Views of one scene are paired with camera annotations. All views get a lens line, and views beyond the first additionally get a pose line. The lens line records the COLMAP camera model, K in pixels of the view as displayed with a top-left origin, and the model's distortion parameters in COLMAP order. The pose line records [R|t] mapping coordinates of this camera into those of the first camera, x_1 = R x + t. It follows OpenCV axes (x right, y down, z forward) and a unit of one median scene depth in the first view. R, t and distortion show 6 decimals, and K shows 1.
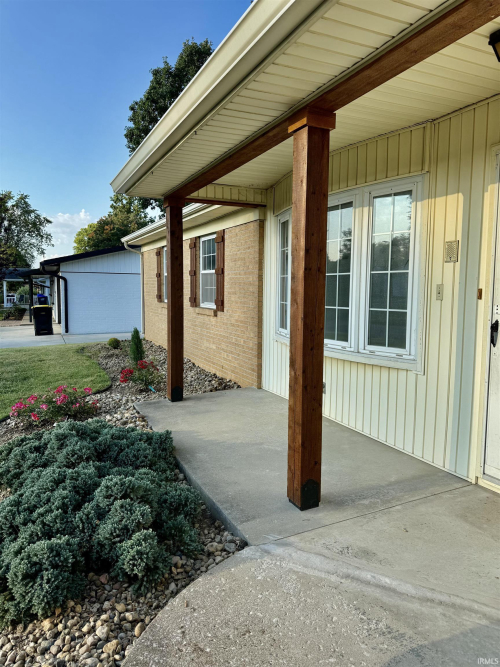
lens RADIAL K [[463.4, 0, 250.0], [0, 463.4, 333.5], [0, 0, 1]] dist [-0.023210, -0.001473]
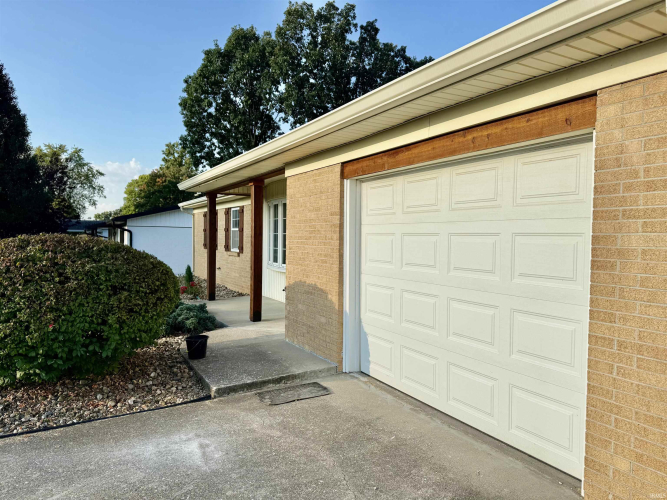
lens RADIAL K [[465.4, 0, 333.5], [0, 465.4, 250.0], [0, 0, 1]] dist [0.001653, -0.001417]
pose [[0.997773, 0.001529, 0.066677, 0.031046], [0.003381, 0.997293, -0.073455, 0.012696], [-0.066608, 0.073517, 0.995067, -0.137267]]
